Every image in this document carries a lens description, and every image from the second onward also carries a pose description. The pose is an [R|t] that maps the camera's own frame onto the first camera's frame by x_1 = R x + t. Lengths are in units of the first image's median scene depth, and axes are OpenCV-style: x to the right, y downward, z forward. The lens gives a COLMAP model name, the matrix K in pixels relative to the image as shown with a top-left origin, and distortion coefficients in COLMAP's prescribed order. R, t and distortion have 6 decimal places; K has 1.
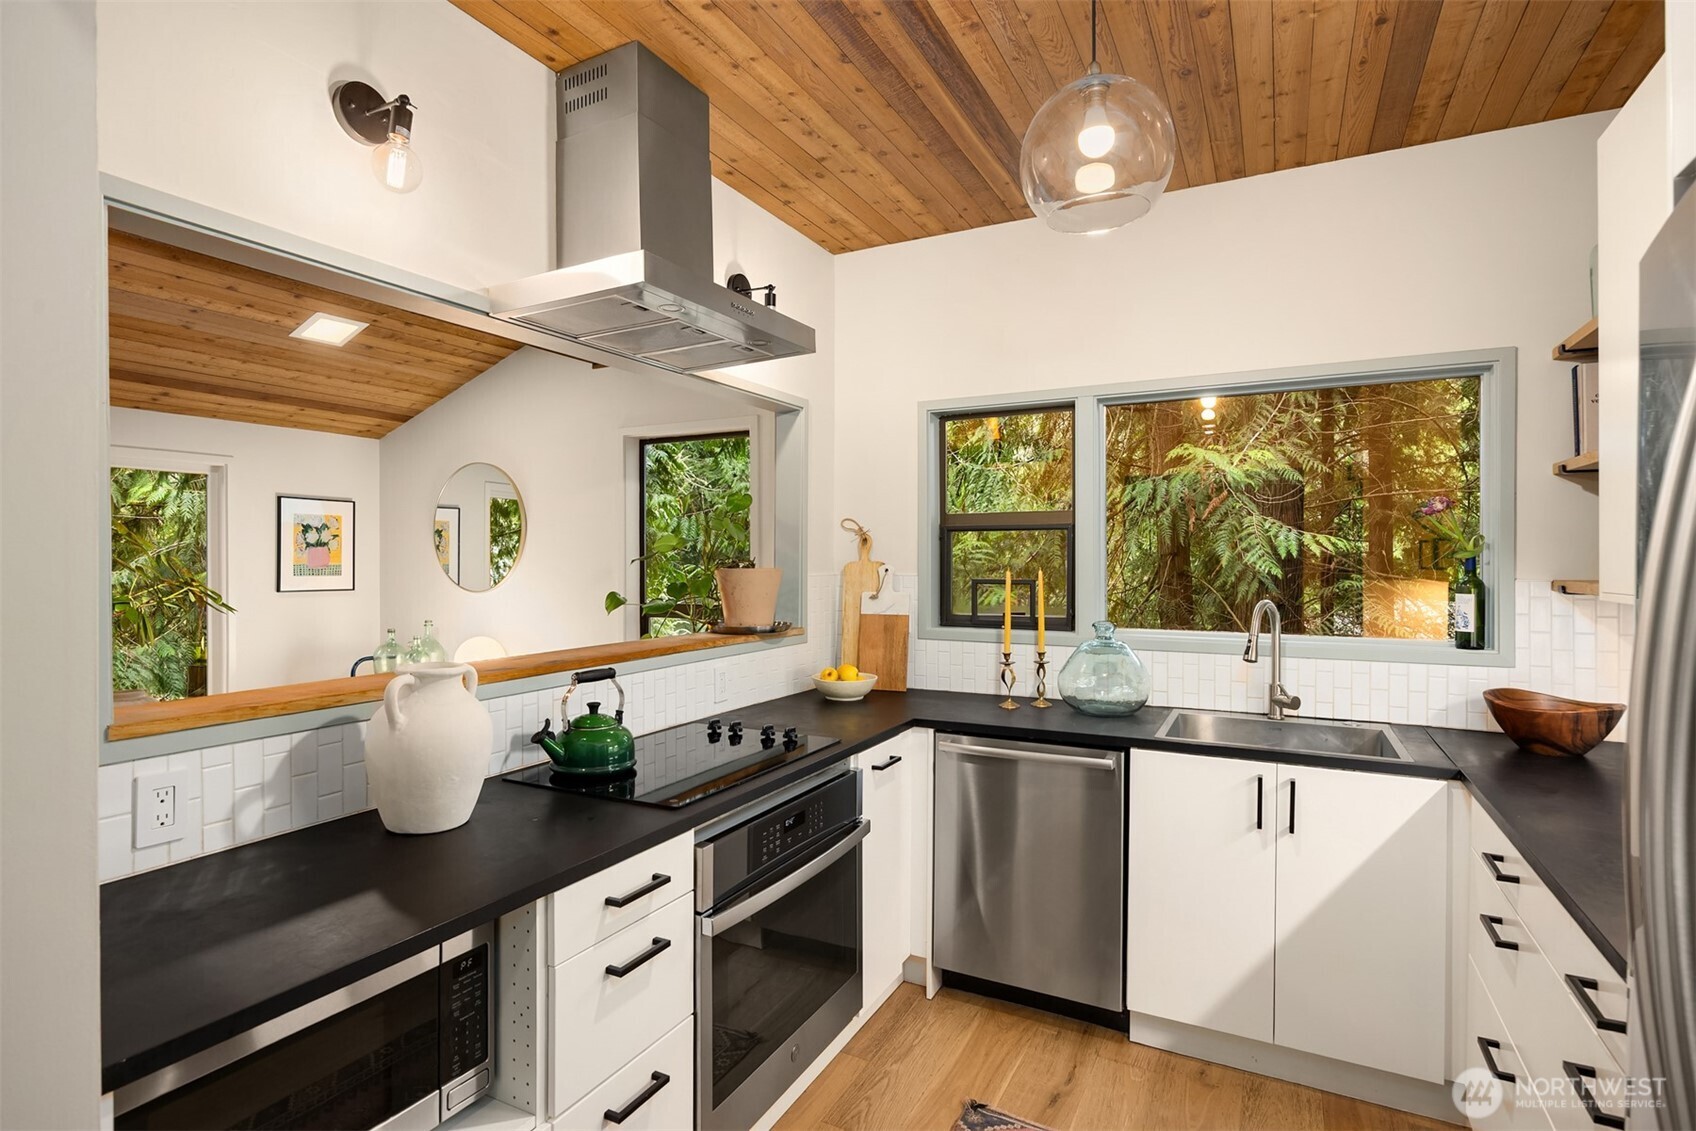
lens RADIAL K [[839.6, 0, 846.0], [0, 839.6, 563.9], [0, 0, 1]] dist [0.003978, -0.001570]
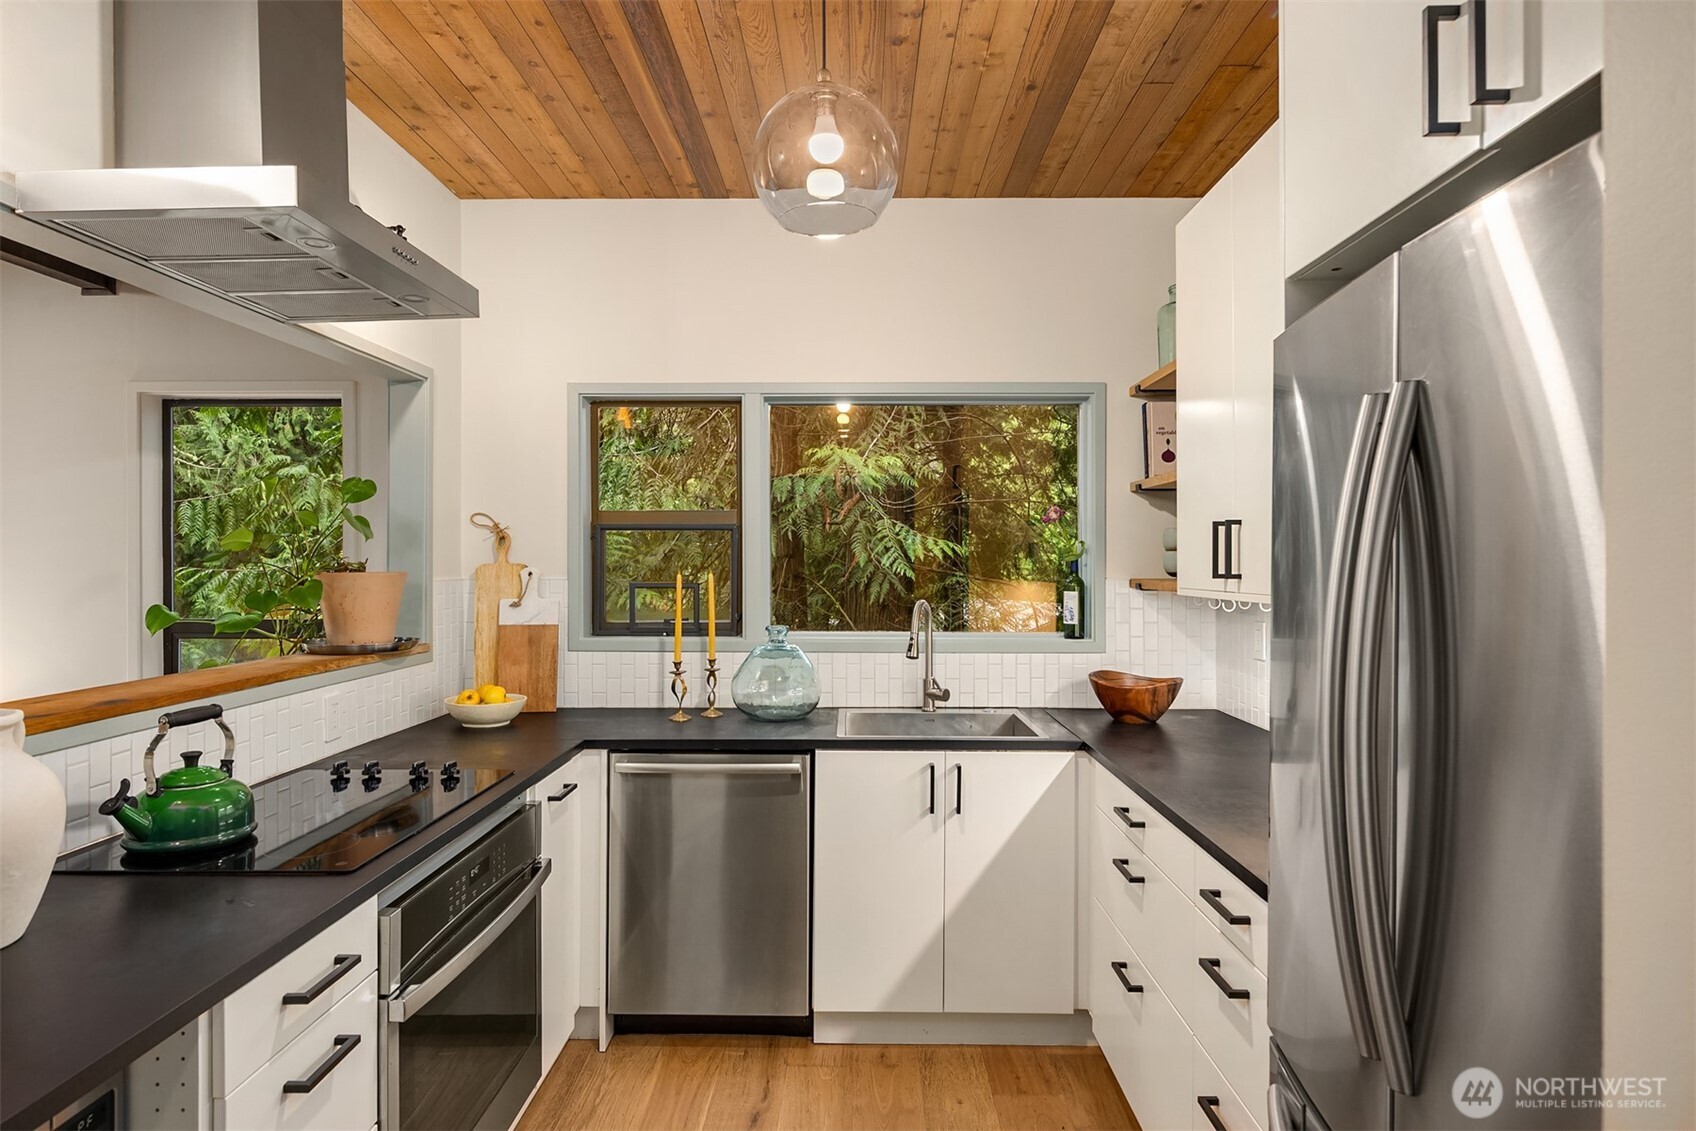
lens RADIAL K [[925.3, 0, 847.2], [0, 925.3, 563.9], [0, 0, 1]] dist [0.006320, -0.000093]
pose [[0.892884, -0.000561, 0.450287, -0.124884], [0.001685, 0.999996, -0.002094, 0.000007], [-0.450284, 0.002628, 0.892882, -0.002872]]
